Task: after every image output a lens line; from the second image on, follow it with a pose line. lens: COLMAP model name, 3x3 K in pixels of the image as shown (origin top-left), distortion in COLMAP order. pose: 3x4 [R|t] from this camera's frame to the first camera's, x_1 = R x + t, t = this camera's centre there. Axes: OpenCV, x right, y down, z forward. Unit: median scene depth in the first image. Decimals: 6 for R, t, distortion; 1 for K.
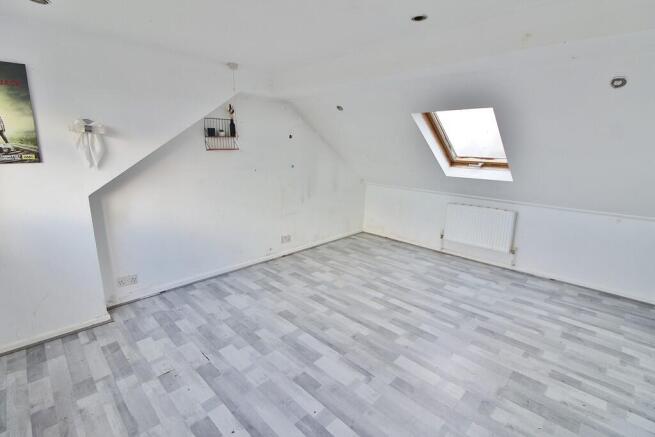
lens RADIAL K [[308.9, 0, 331.1], [0, 308.9, 216.0], [0, 0, 1]] dist [-0.006665, -0.001803]
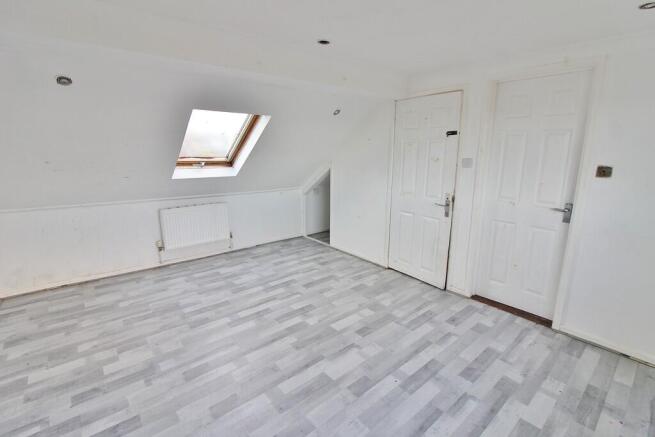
lens RADIAL K [[308.9, 0, 331.3], [0, 308.9, 220.0], [0, 0, 1]] dist [-0.006665, -0.001803]
pose [[0.078961, -0.234943, 0.968797, -0.566624], [0.207877, 0.954347, 0.214496, -0.129307], [-0.974963, 0.184453, 0.124195, 0.529260]]
